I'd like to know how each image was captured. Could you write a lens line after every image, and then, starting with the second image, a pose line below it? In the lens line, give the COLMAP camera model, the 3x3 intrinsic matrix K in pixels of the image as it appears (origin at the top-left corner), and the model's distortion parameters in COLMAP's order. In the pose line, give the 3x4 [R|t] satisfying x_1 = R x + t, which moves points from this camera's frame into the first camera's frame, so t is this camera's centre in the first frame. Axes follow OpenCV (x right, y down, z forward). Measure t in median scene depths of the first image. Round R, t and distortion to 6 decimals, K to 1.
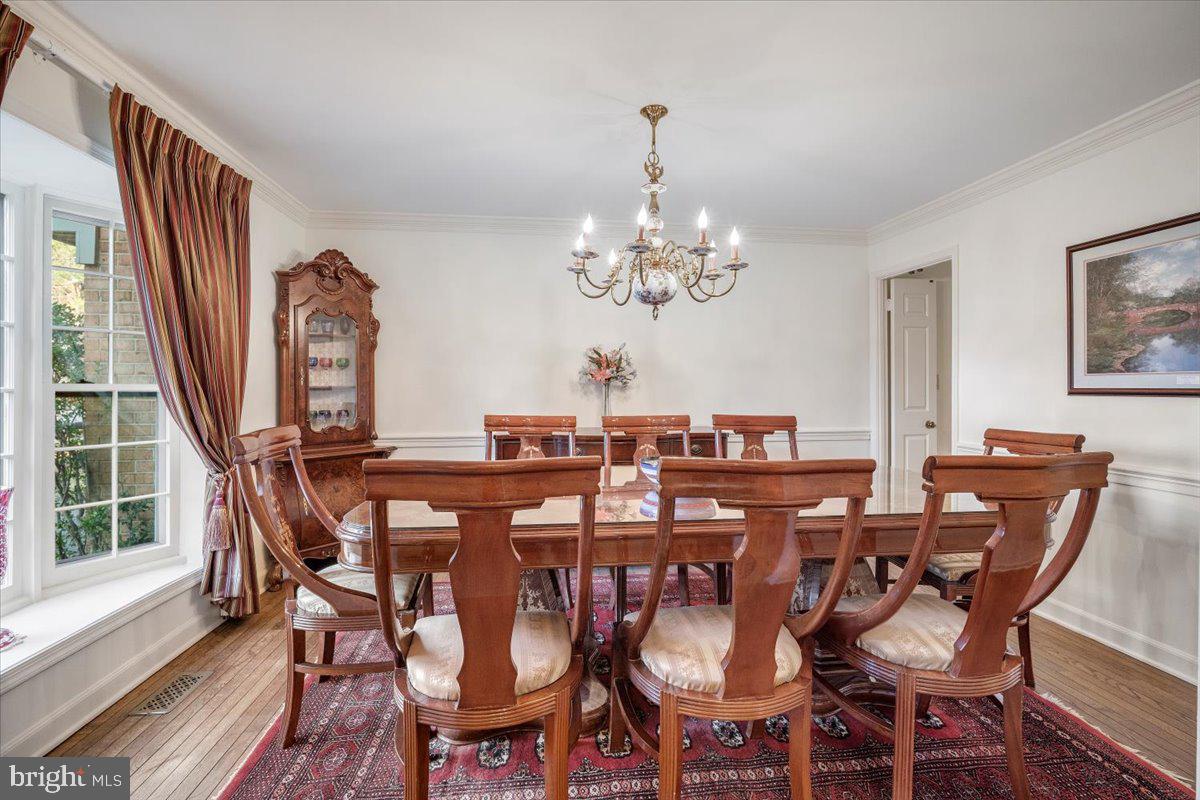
lens RADIAL K [[526.6, 0, 604.7], [0, 526.6, 405.1], [0, 0, 1]] dist [-0.000028, 0.000296]
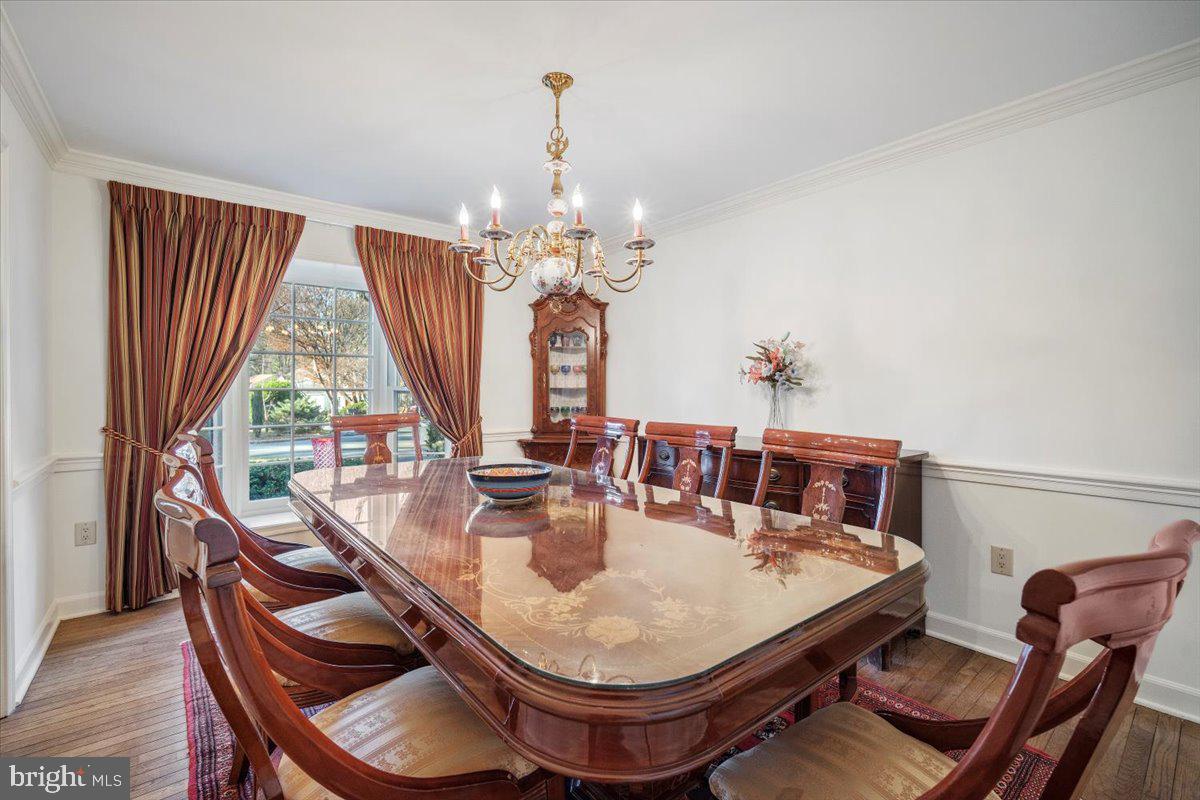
lens RADIAL K [[526.6, 0, 604.7], [0, 526.6, 405.1], [0, 0, 1]] dist [-0.000028, 0.000296]
pose [[0.553216, 0.027035, -0.832599, 0.693195], [-0.041732, 0.999118, 0.004713, -0.006218], [0.831992, 0.032139, 0.553856, 0.442748]]
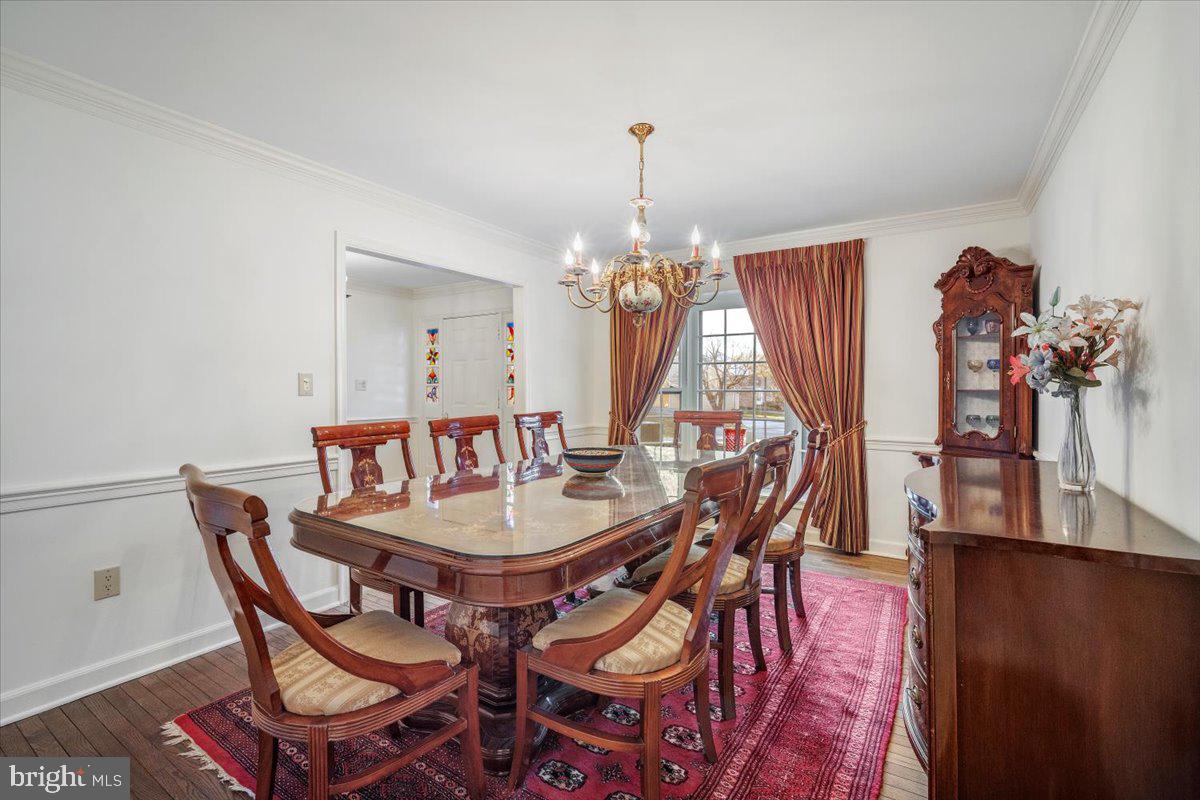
lens RADIAL K [[531.8, 0, 603.9], [0, 531.8, 407.7], [0, 0, 1]] dist [-0.000042, -0.000019]
pose [[-0.623390, 0.031603, -0.781272, 0.759786], [-0.035826, 0.996979, 0.068915, -0.053452], [0.781090, 0.070951, -0.620375, 1.252377]]
